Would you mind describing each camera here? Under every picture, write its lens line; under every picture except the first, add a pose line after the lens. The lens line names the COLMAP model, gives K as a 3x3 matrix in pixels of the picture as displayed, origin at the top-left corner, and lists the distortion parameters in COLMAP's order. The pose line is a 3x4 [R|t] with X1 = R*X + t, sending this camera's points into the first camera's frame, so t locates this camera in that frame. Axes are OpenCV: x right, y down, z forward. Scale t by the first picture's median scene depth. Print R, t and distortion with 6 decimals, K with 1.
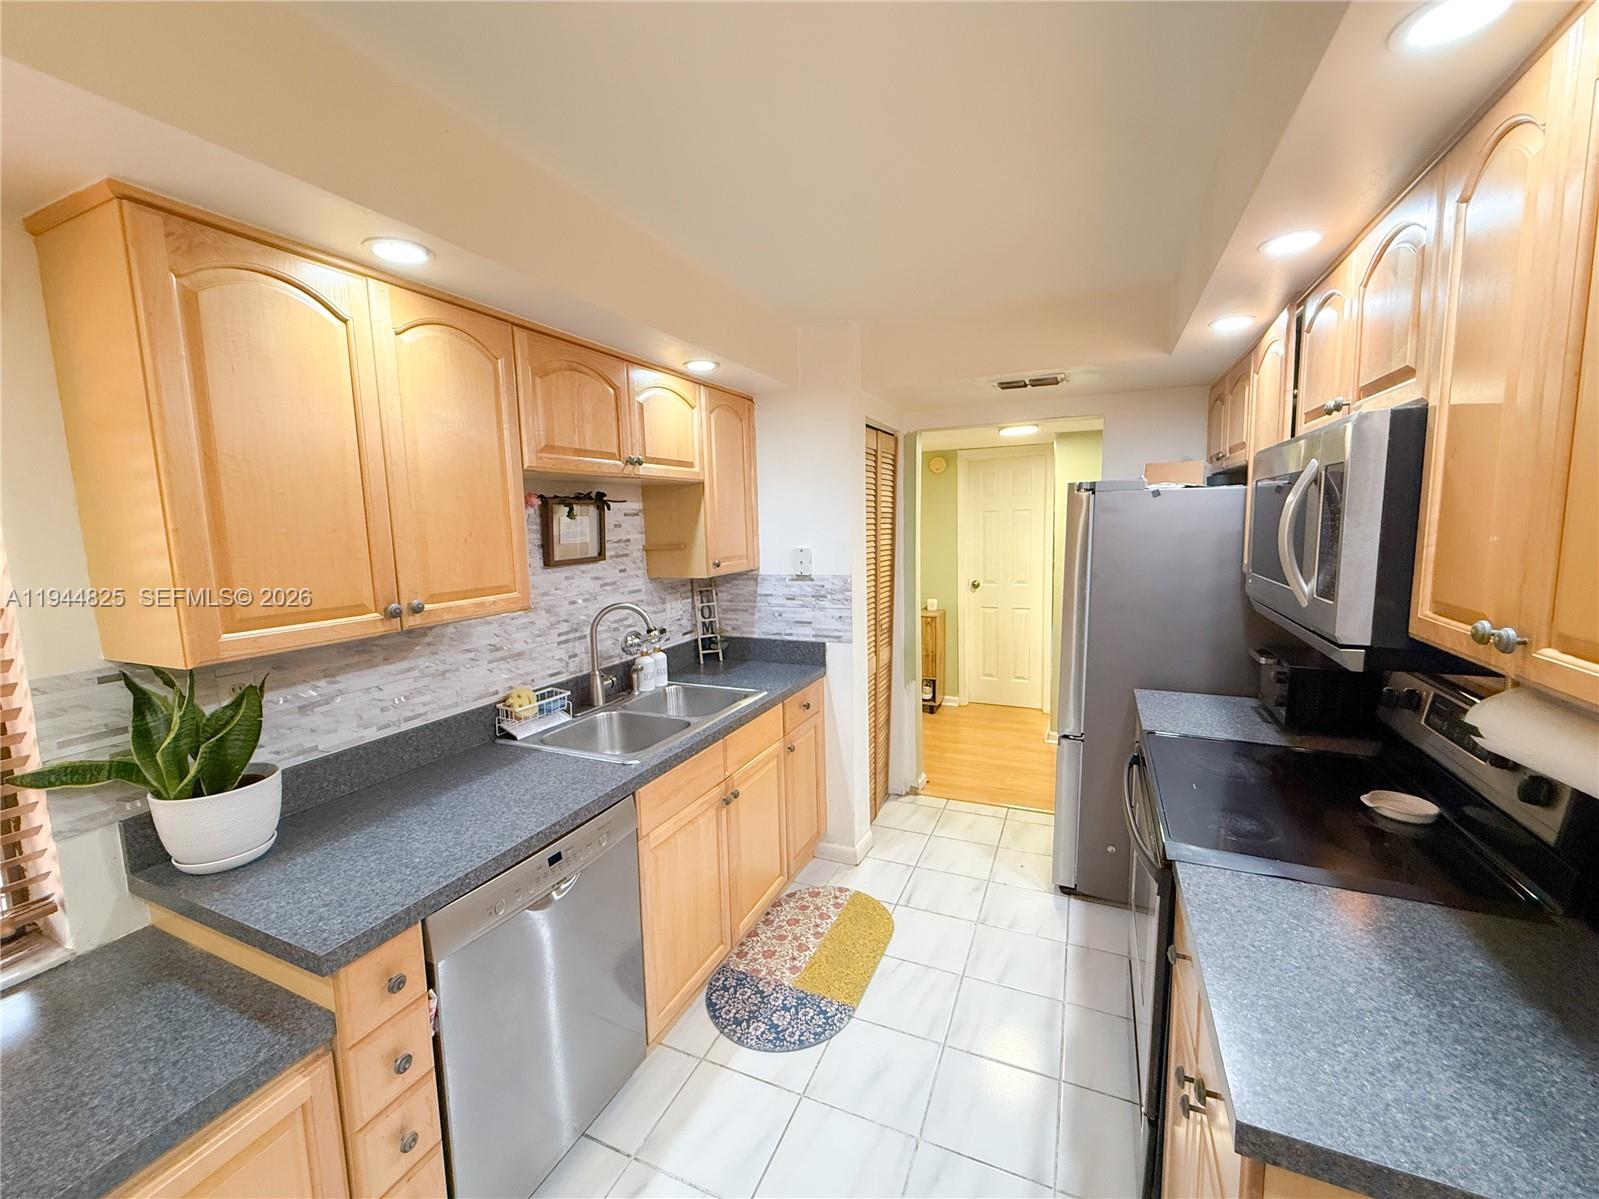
lens RADIAL K [[651.1, 0, 799.5], [0, 651.1, 599.5], [0, 0, 1]] dist [0.000839, 0.000327]
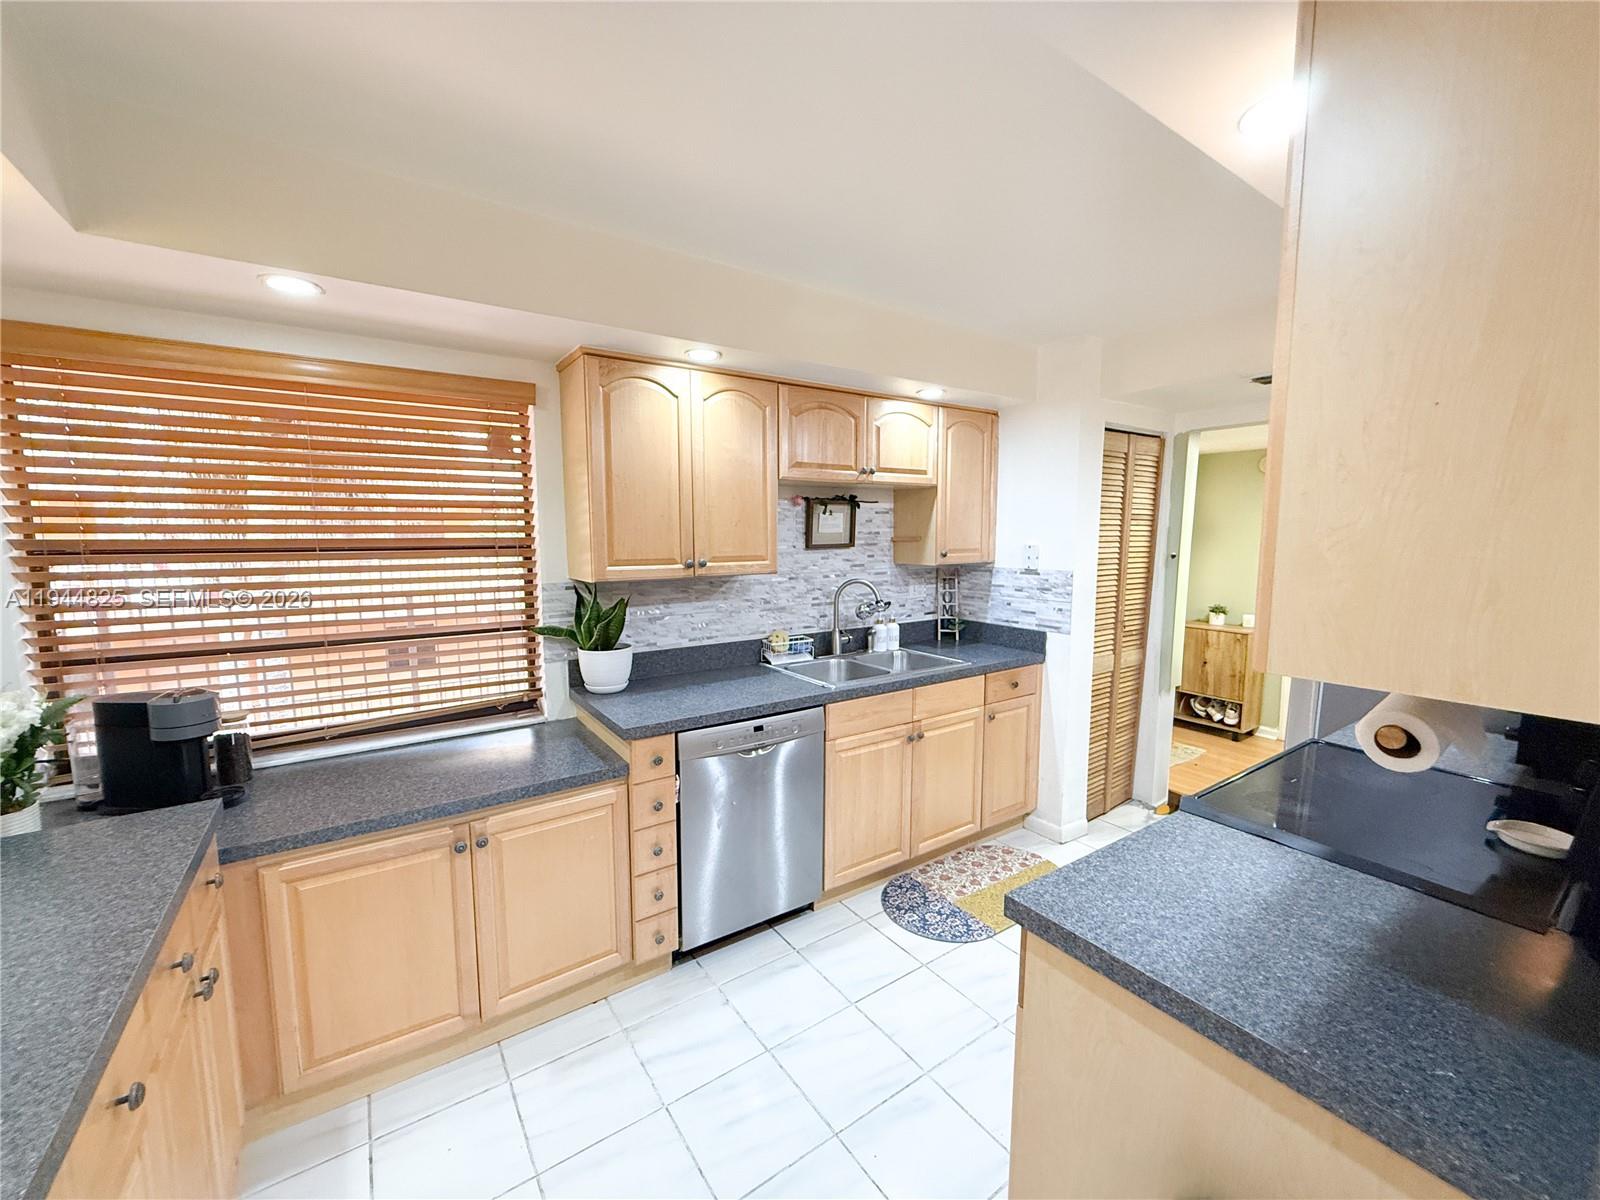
lens RADIAL K [[638.7, 0, 795.5], [0, 638.7, 599.3], [0, 0, 1]] dist [0.000422, 0.000084]
pose [[0.852414, 0.078441, -0.516950, 0.302316], [-0.081979, 0.996505, 0.016031, 0.037760], [0.516400, 0.028714, 0.855866, -0.176247]]
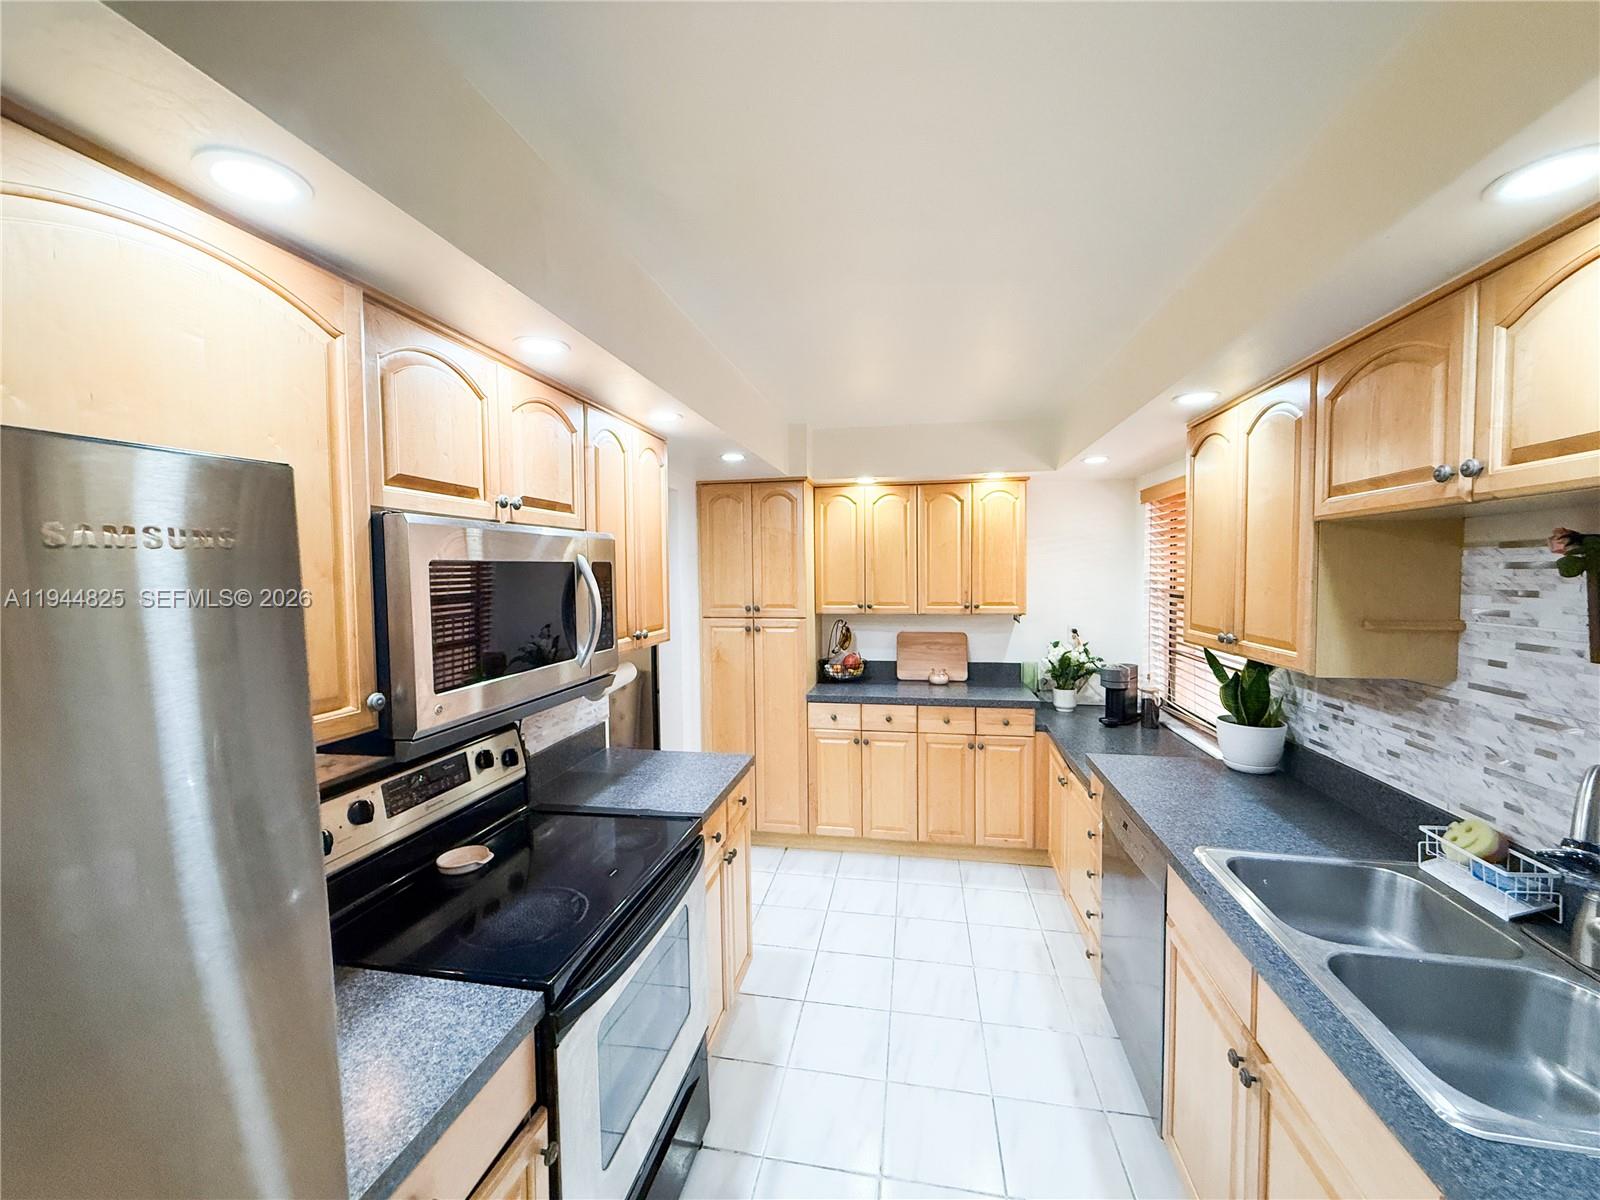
lens RADIAL K [[638.7, 0, 795.5], [0, 638.7, 599.3], [0, 0, 1]] dist [0.000422, 0.000084]
pose [[-0.974340, 0.043811, -0.220778, 0.367840], [0.006276, 0.985781, 0.167920, -0.191425], [0.224995, 0.162225, -0.960760, 1.330650]]
